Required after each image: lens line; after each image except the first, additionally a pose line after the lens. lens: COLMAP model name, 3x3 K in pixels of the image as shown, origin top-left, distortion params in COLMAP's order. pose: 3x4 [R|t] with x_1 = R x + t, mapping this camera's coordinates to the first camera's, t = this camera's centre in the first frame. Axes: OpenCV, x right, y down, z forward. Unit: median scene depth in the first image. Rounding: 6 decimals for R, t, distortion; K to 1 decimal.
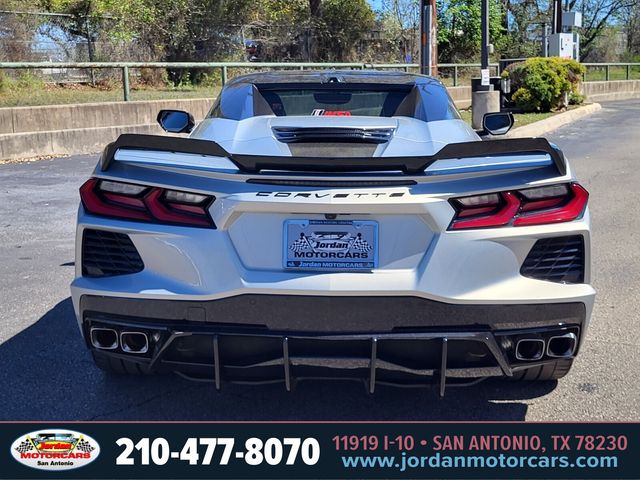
lens RADIAL K [[925.6, 0, 320.0], [0, 925.6, 240.0], [0, 0, 1]] dist [0.025345, 0.007706]
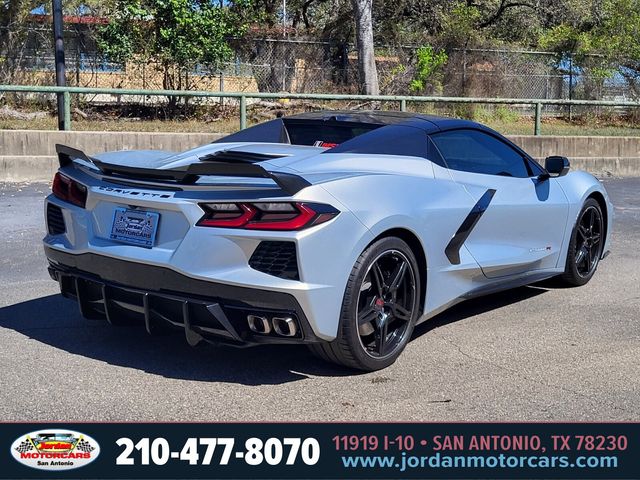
lens RADIAL K [[925.6, 0, 320.0], [0, 925.6, 240.0], [0, 0, 1]] dist [0.025345, 0.007706]
pose [[0.821553, 0.116554, -0.558091, 1.053227], [-0.135986, 0.990688, 0.006716, -0.023250], [0.553677, 0.070375, 0.829753, -0.054345]]
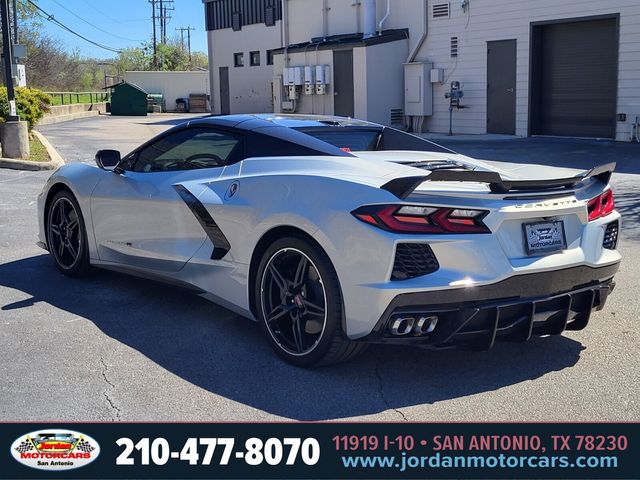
lens RADIAL K [[925.6, 0, 320.0], [0, 925.6, 240.0], [0, 0, 1]] dist [0.025345, 0.007706]
pose [[0.768643, -0.087969, 0.633600, -1.200000], [0.104634, 0.994448, 0.011134, -0.044453], [-0.631062, 0.057738, 0.773581, 0.062203]]
